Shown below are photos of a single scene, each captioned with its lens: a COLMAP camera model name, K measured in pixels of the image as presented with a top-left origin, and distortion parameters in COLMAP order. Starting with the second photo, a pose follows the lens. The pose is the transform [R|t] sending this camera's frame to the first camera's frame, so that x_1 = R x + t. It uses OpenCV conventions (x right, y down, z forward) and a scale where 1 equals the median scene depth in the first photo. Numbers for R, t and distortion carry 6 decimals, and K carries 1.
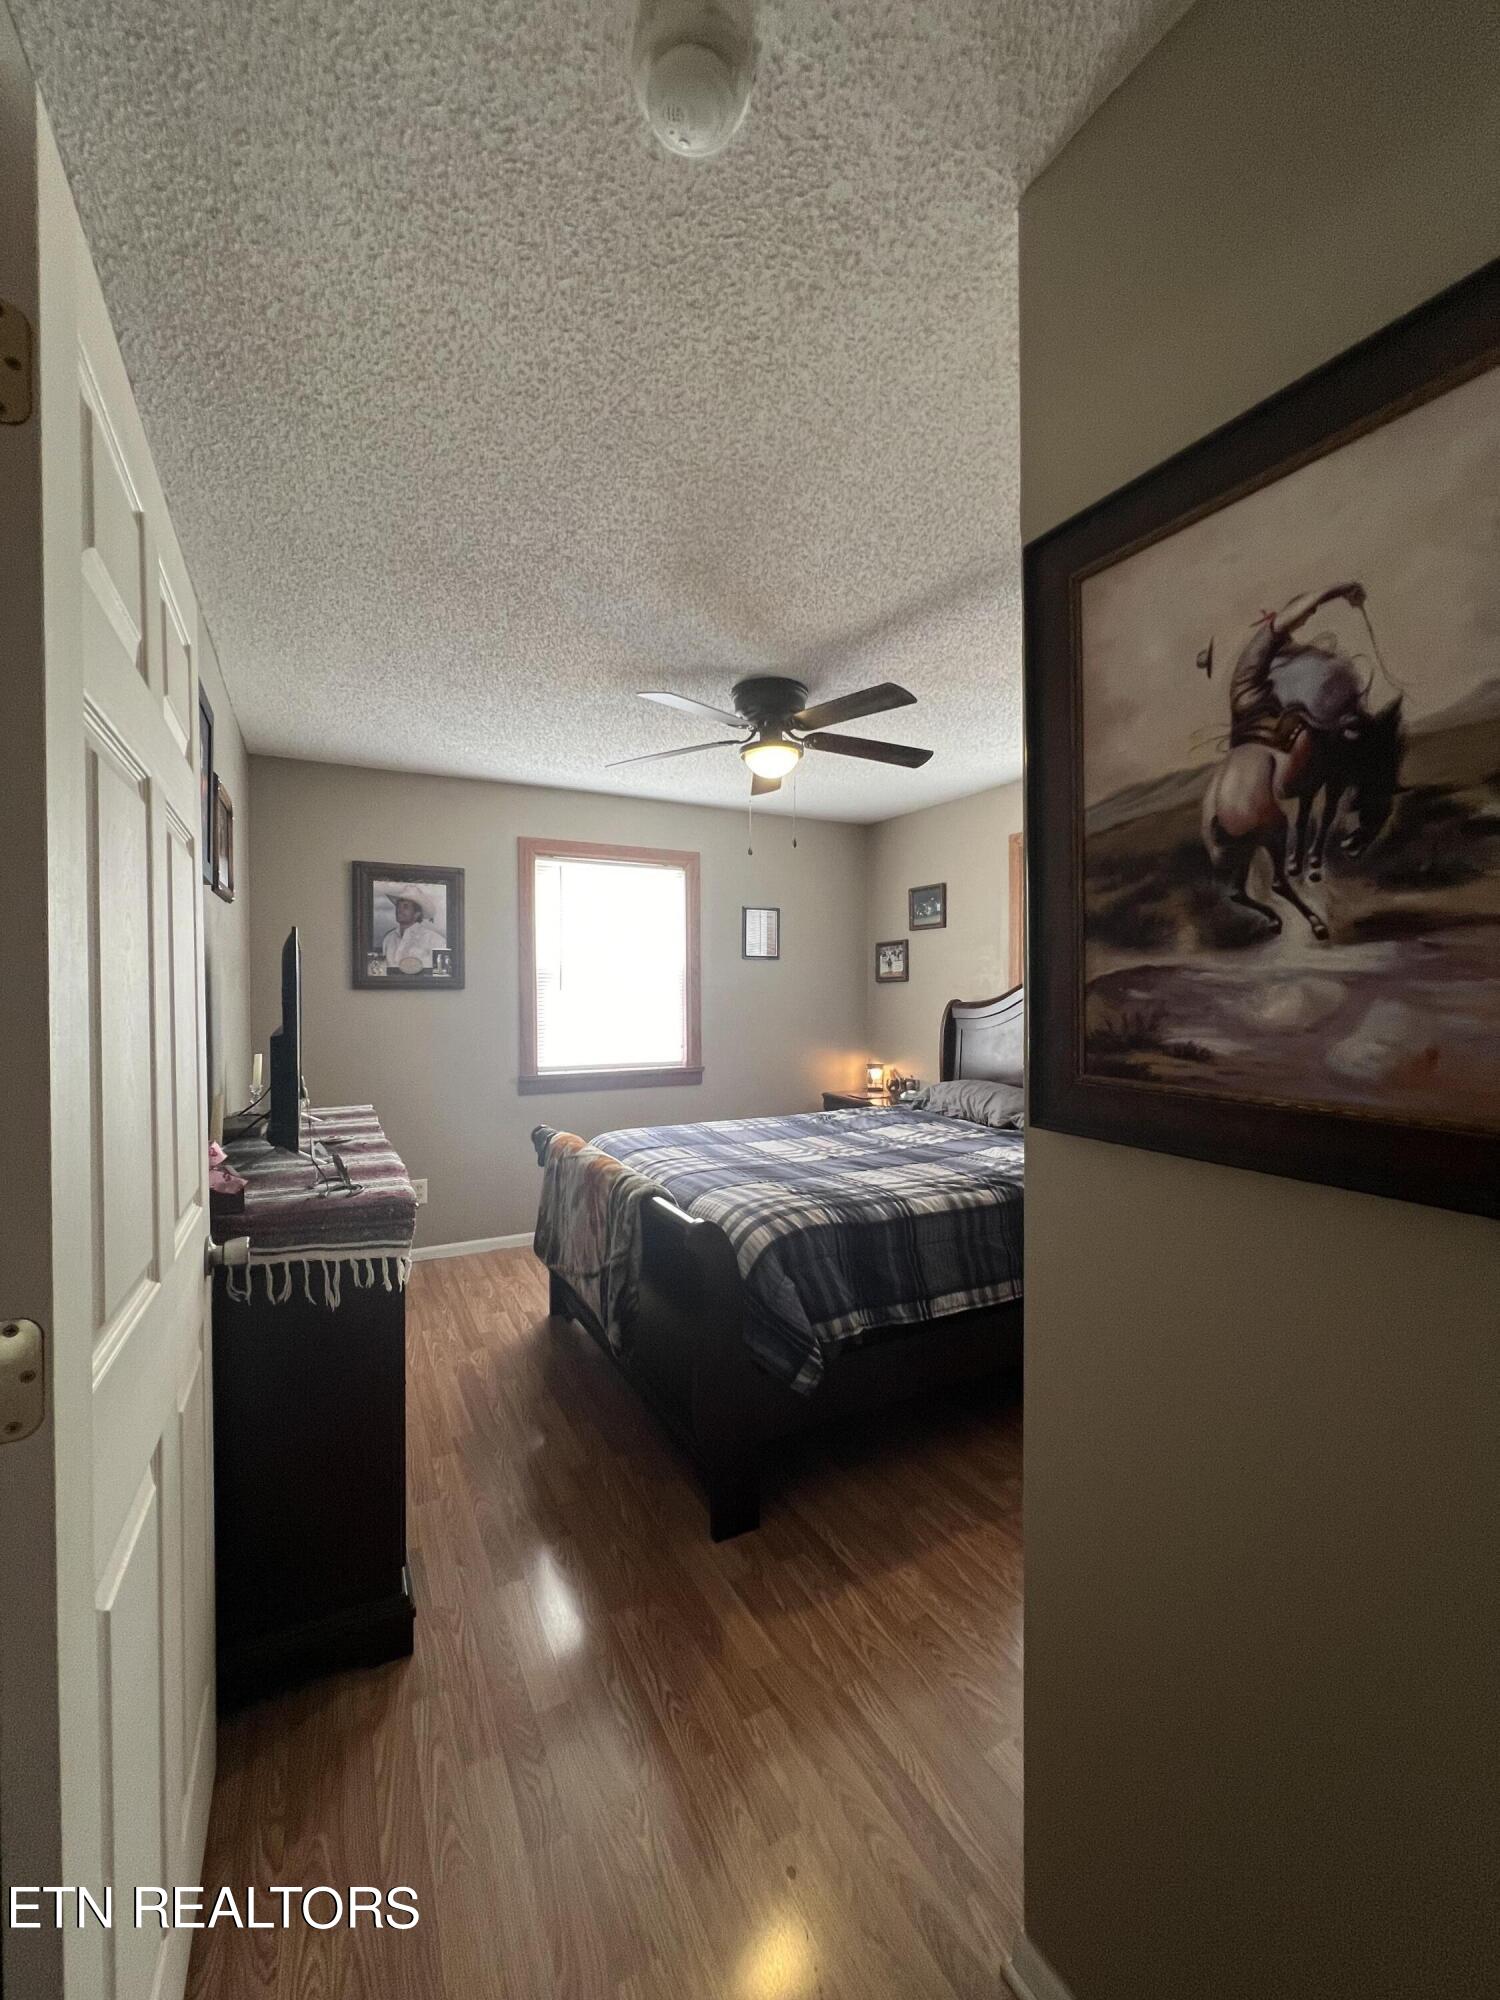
lens RADIAL K [[801.3, 0, 751.8], [0, 801.3, 1001.9], [0, 0, 1]] dist [-0.001789, -0.000152]
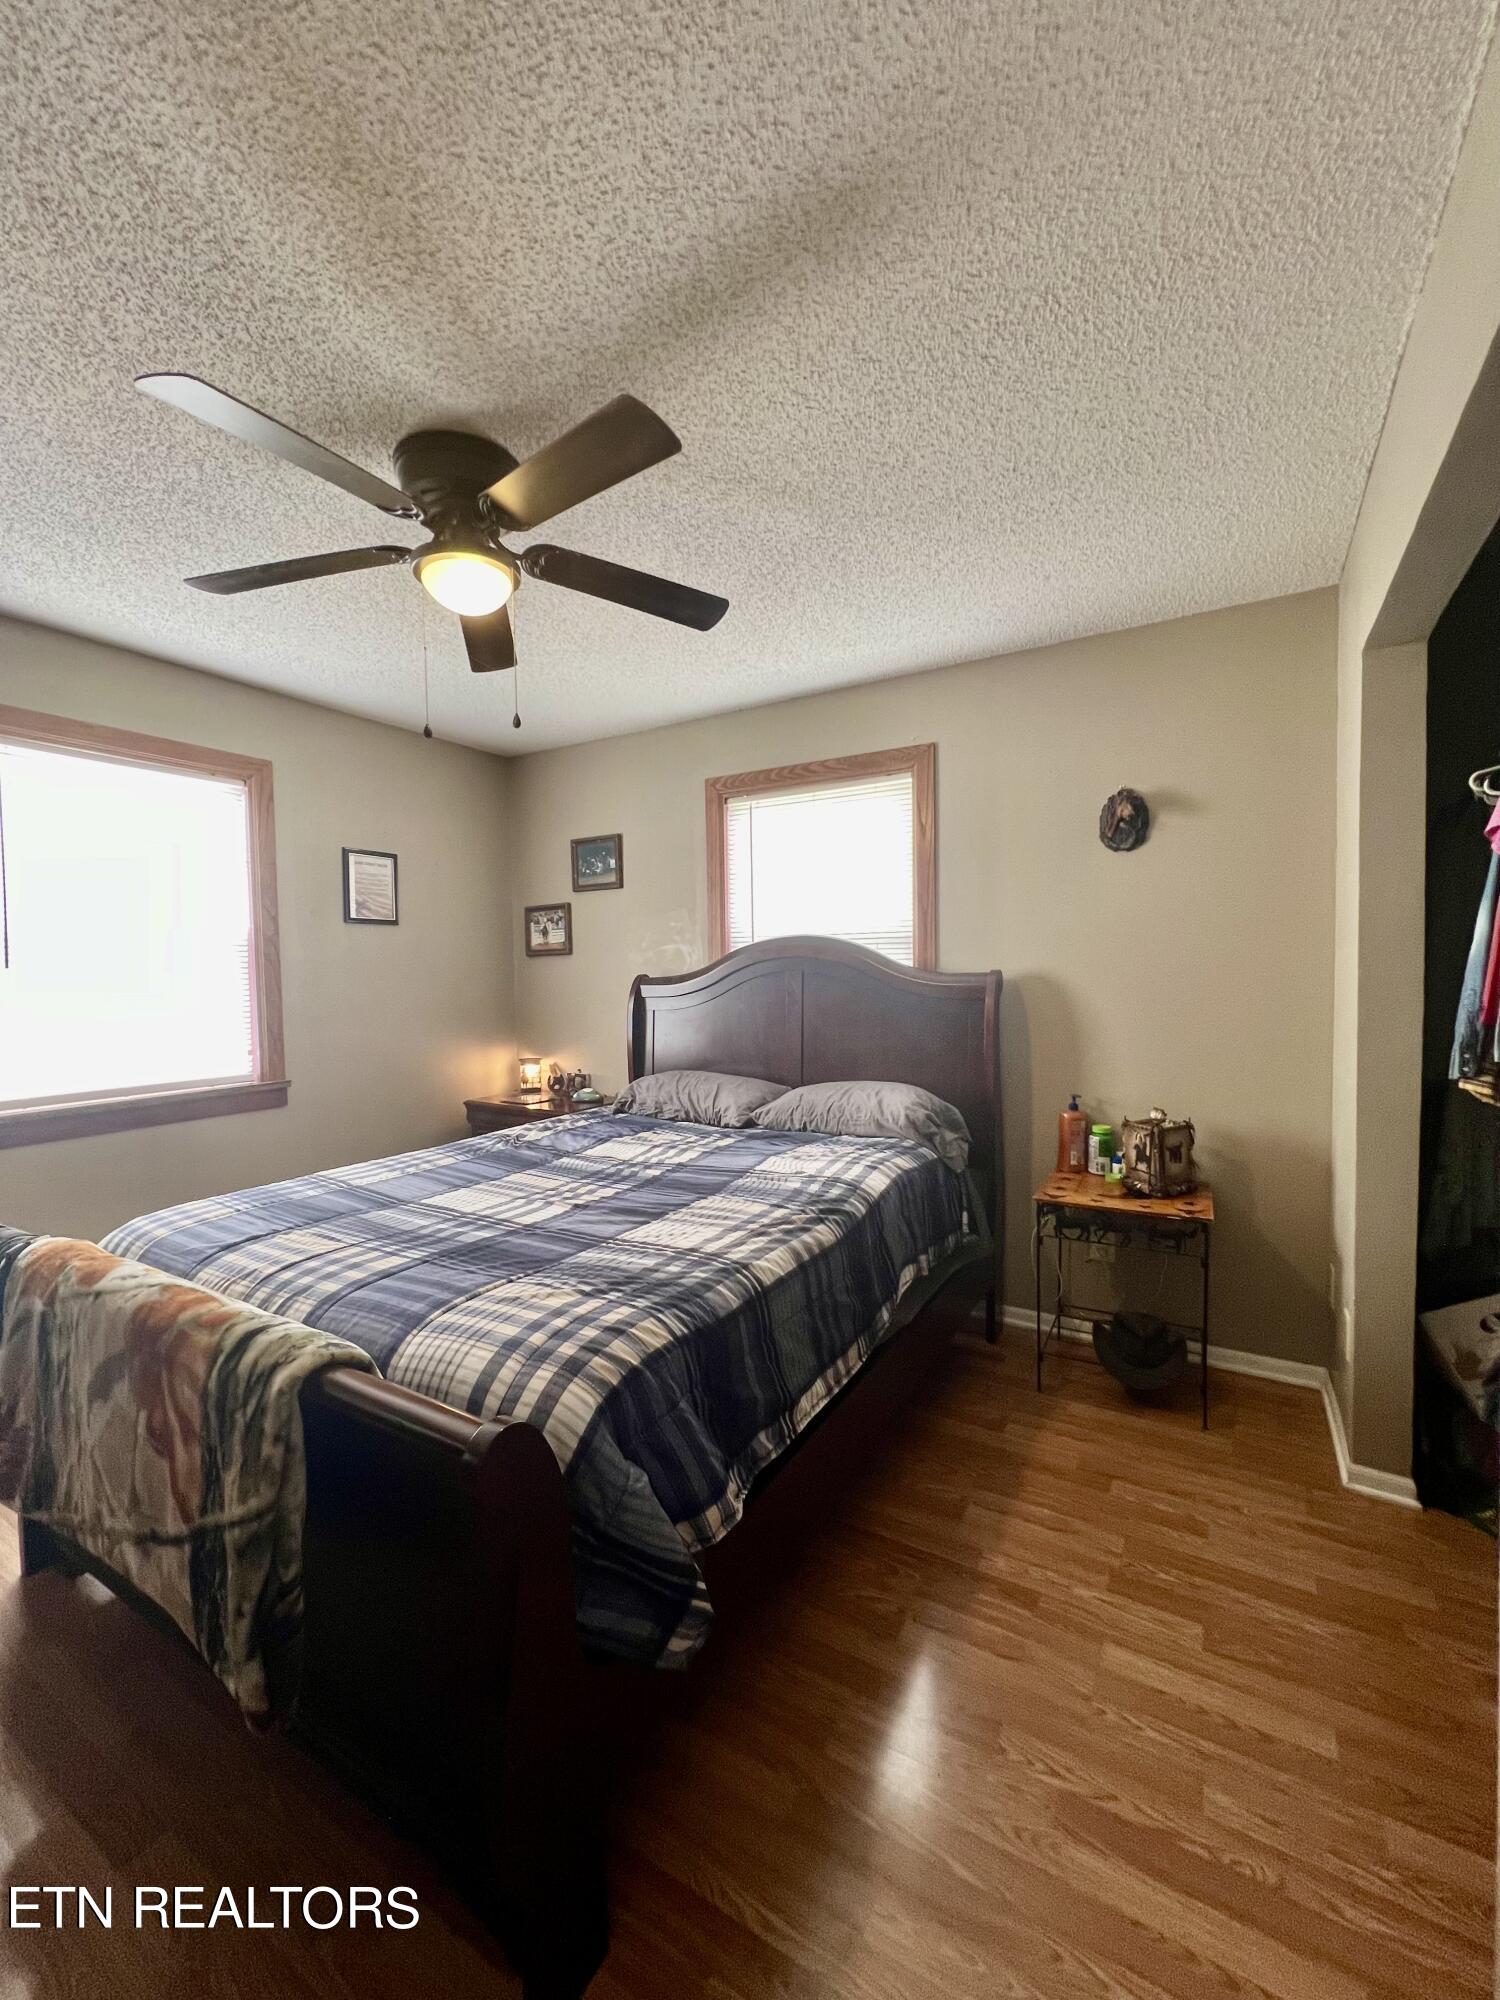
lens RADIAL K [[801.3, 0, 750.4], [0, 801.3, 1001.5], [0, 0, 1]] dist [-0.001789, -0.000152]
pose [[0.858322, -0.033328, 0.512028, -0.125399], [0.023416, 0.999393, 0.025797, 0.010188], [-0.512577, -0.010152, 0.858581, 0.389678]]
